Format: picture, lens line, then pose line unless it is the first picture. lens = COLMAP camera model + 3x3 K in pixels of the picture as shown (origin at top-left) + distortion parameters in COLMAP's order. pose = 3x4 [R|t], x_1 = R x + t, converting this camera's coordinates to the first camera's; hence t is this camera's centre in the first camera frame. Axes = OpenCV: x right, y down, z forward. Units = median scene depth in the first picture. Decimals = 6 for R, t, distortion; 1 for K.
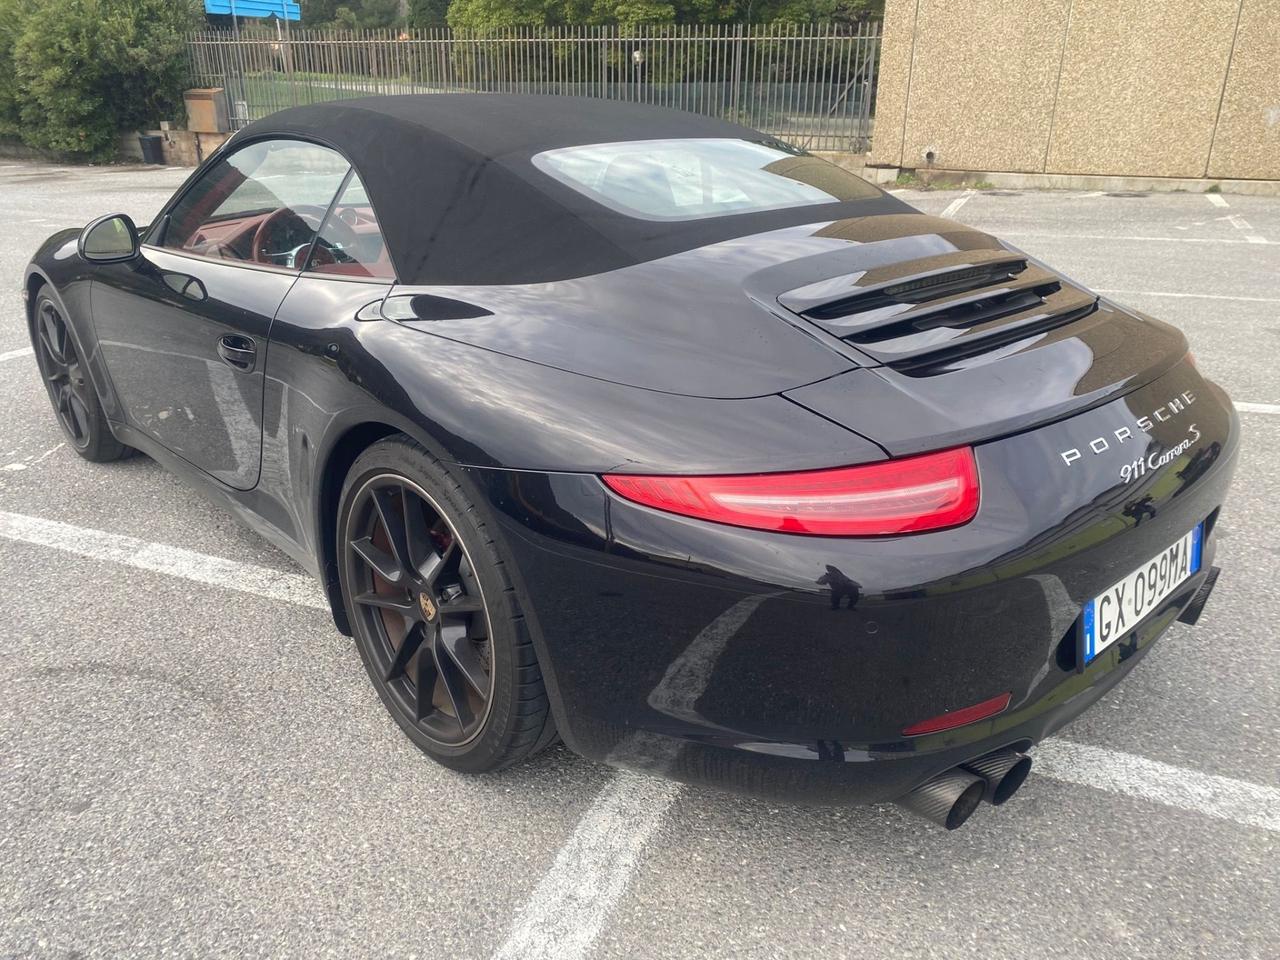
lens RADIAL K [[980.2, 0, 637.3], [0, 980.2, 470.3], [0, 0, 1]] dist [0.030107, -0.016035]
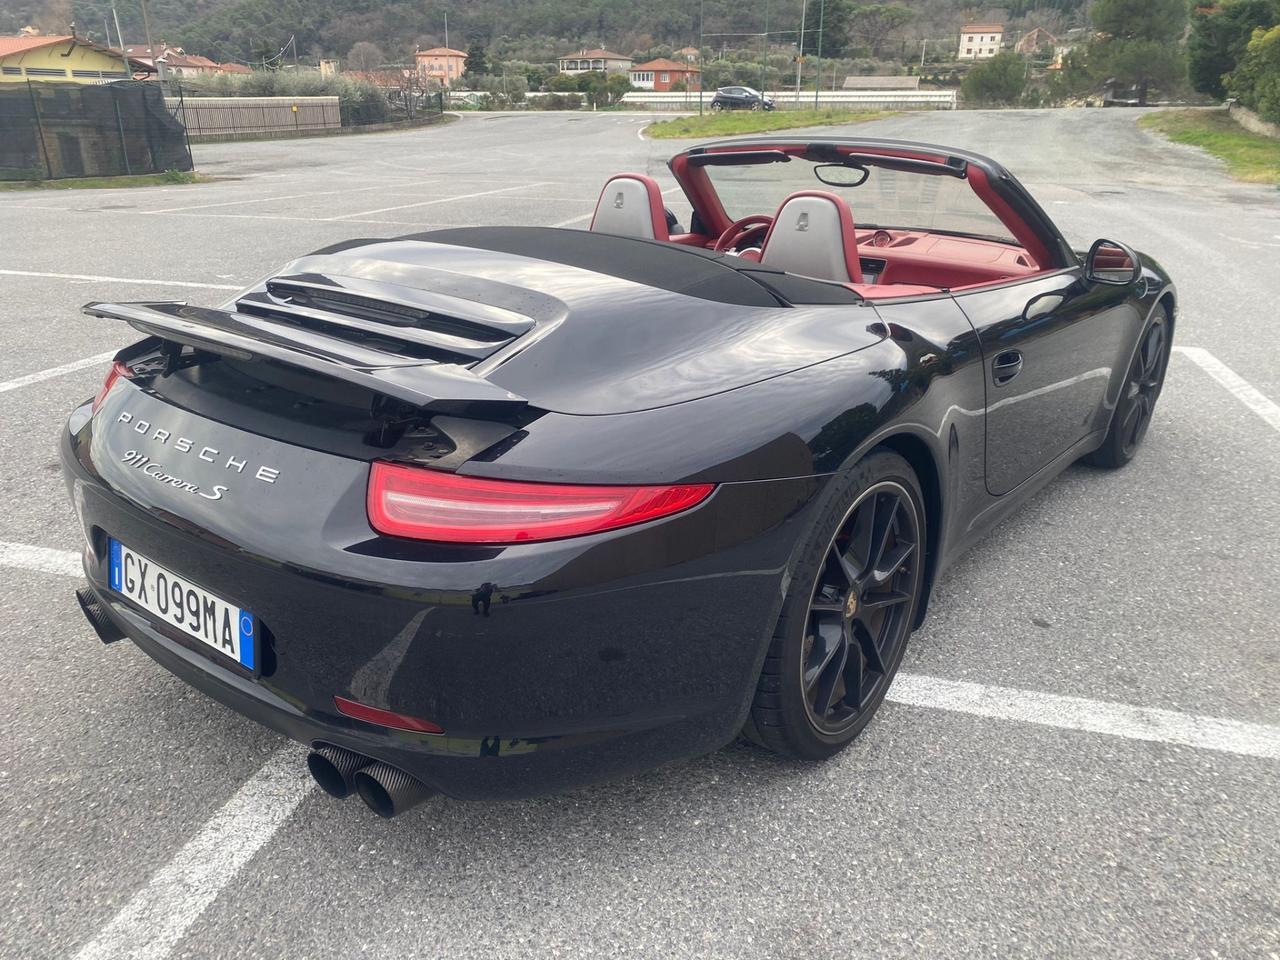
lens RADIAL K [[980.2, 0, 631.1], [0, 980.2, 479.8], [0, 0, 1]] dist [0.030107, -0.016035]
pose [[0.141003, 0.346321, -0.927459, 0.957836], [-0.361024, 0.890295, 0.277556, -0.289855], [0.921835, 0.295698, 0.250564, 0.729190]]
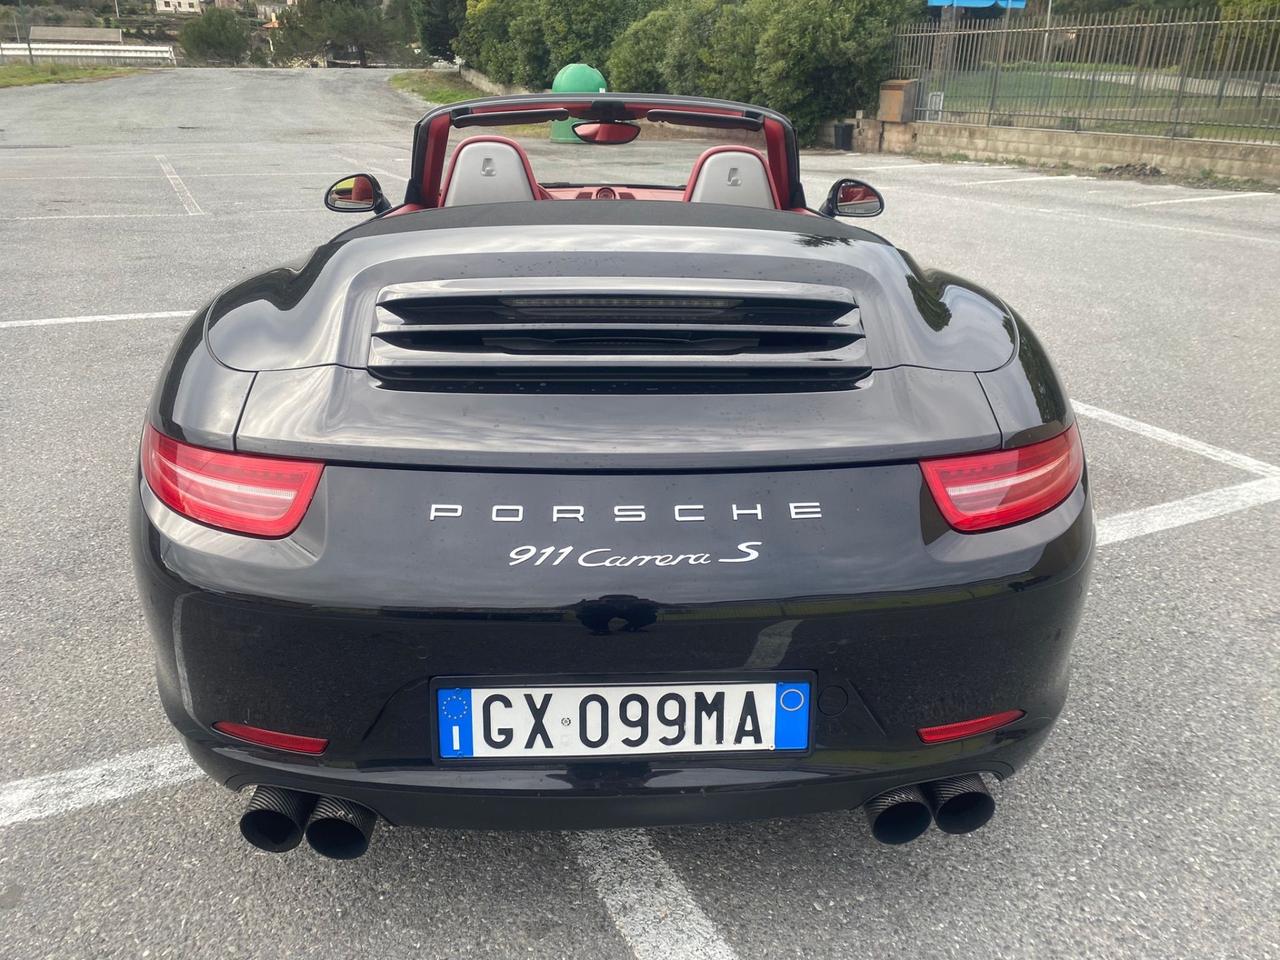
lens RADIAL K [[980.2, 0, 639.2], [0, 980.2, 481.2], [0, 0, 1]] dist [0.030107, -0.016035]
pose [[0.758108, 0.252937, -0.601079, 0.602459], [-0.242502, 0.964962, 0.100206, -0.092375], [0.605364, 0.069796, 0.792883, 0.241044]]
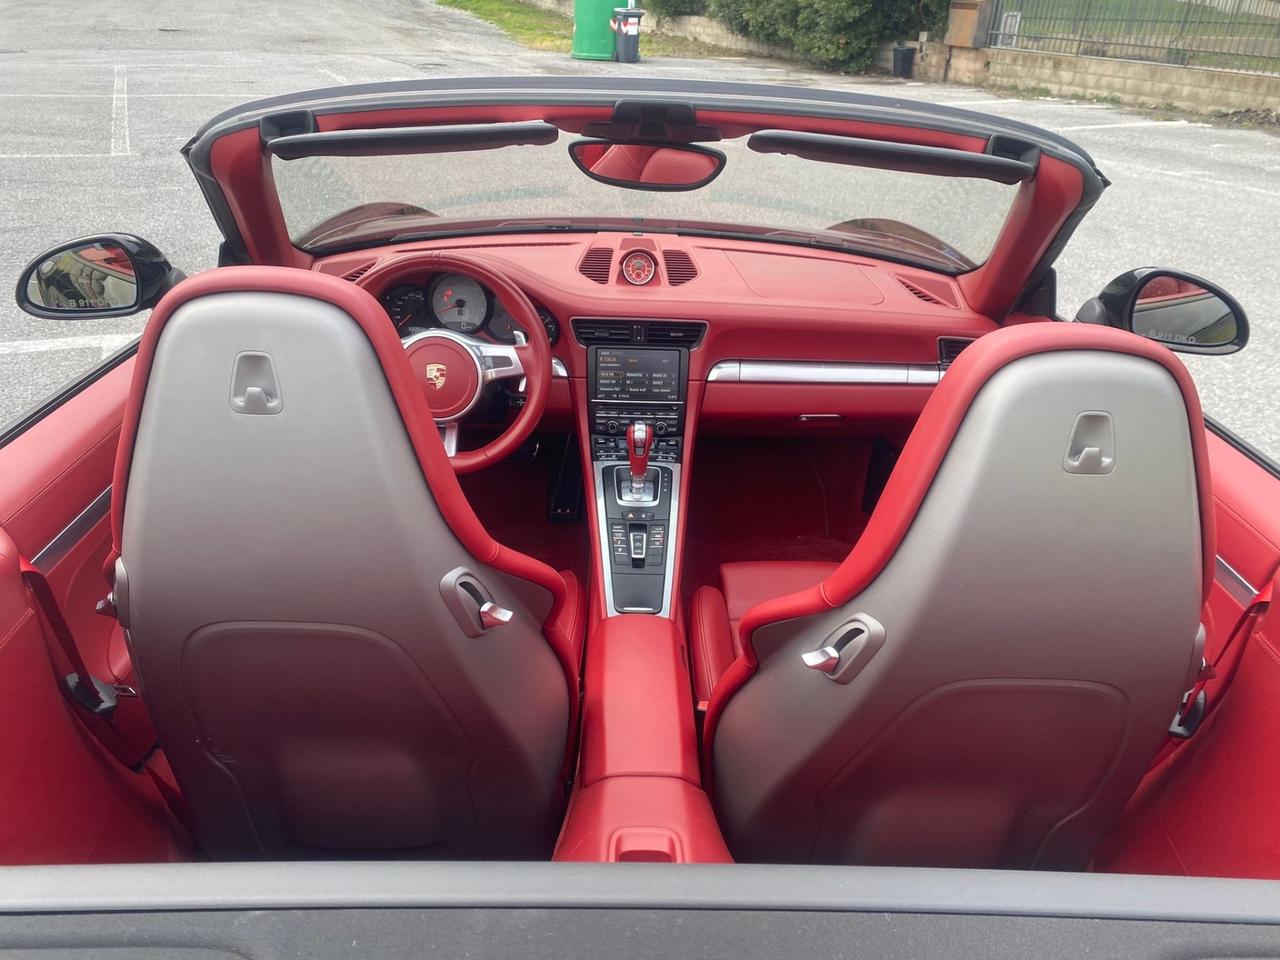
lens RADIAL K [[980.2, 0, 643.0], [0, 980.2, 476.5], [0, 0, 1]] dist [0.030107, -0.016035]
pose [[0.742121, 0.321388, -0.588189, 0.087115], [-0.270734, 0.946506, 0.175586, -0.314166], [0.613156, 0.028937, 0.789432, 0.744130]]
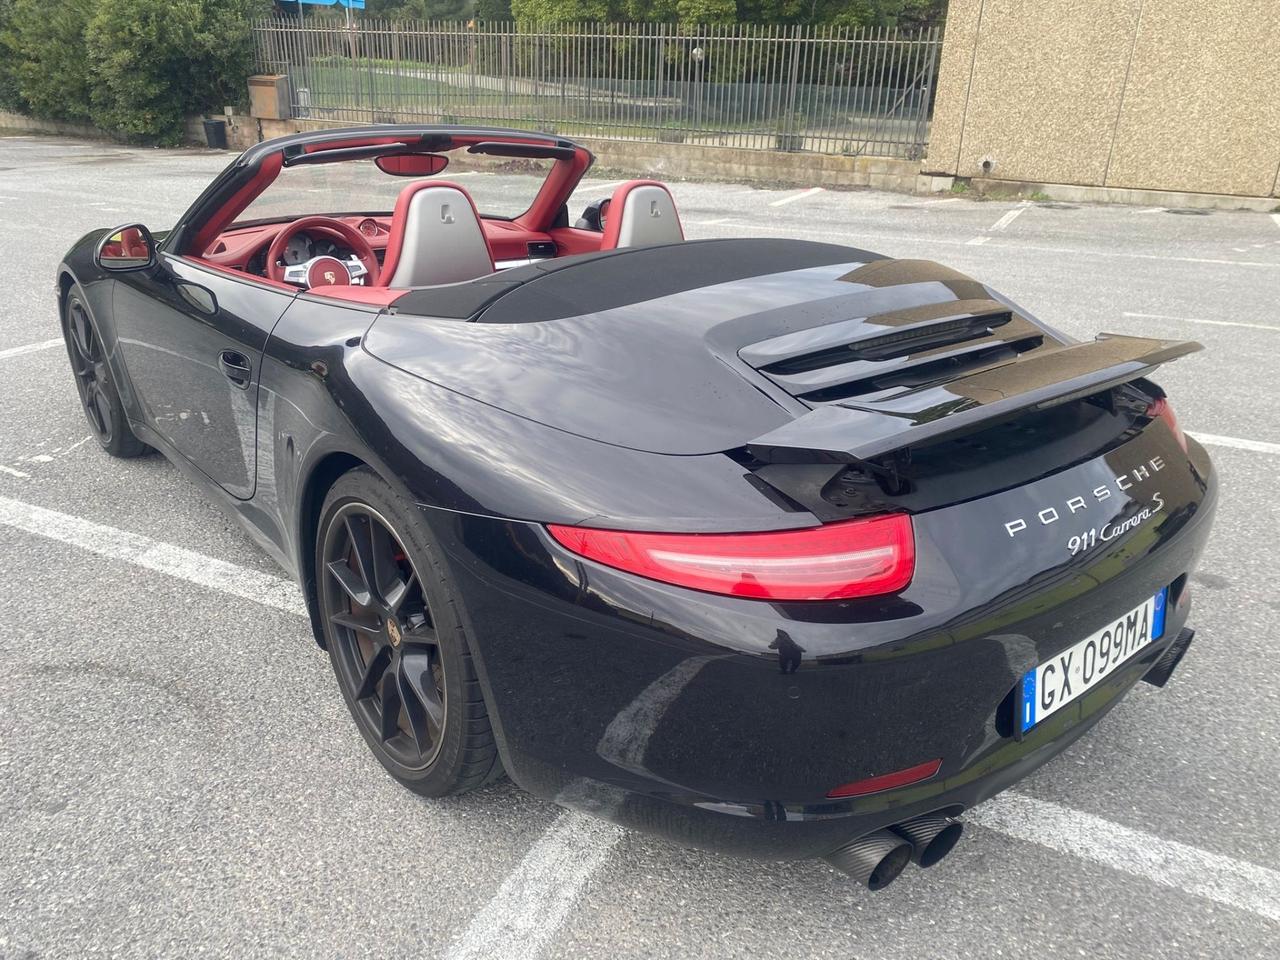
lens RADIAL K [[980.2, 0, 643.3], [0, 980.2, 478.5], [0, 0, 1]] dist [0.030107, -0.016035]
pose [[0.998087, 0.044511, -0.042900, 0.058544], [-0.043893, 0.998920, 0.015235, -0.034589], [0.043531, -0.013323, 0.998963, -0.009354]]
